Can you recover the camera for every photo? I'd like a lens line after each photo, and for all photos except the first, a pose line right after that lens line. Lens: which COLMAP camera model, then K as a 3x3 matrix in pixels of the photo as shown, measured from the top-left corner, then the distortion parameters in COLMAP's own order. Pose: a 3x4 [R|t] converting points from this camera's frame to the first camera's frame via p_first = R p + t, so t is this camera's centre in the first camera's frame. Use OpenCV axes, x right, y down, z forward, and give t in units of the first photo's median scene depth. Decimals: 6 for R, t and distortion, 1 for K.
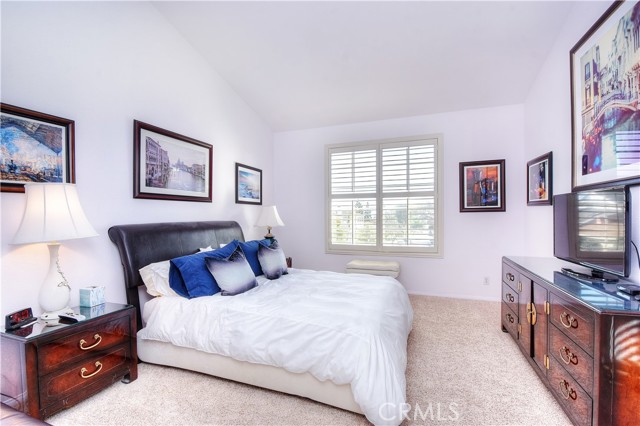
lens RADIAL K [[281.0, 0, 320.0], [0, 281.0, 213.0], [0, 0, 1]] dist [0.001552, -0.015071]
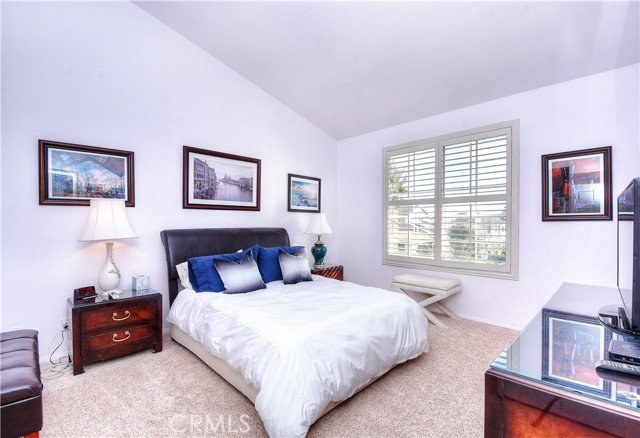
lens RADIAL K [[287.0, 0, 320.0], [0, 287.0, 219.0], [0, 0, 1]] dist [-0.009349, -0.000256]
pose [[0.911107, 0.003160, -0.412158, 0.359435], [-0.005197, 0.999979, -0.003823, -0.003368], [0.412137, 0.005625, 0.911104, 0.074750]]
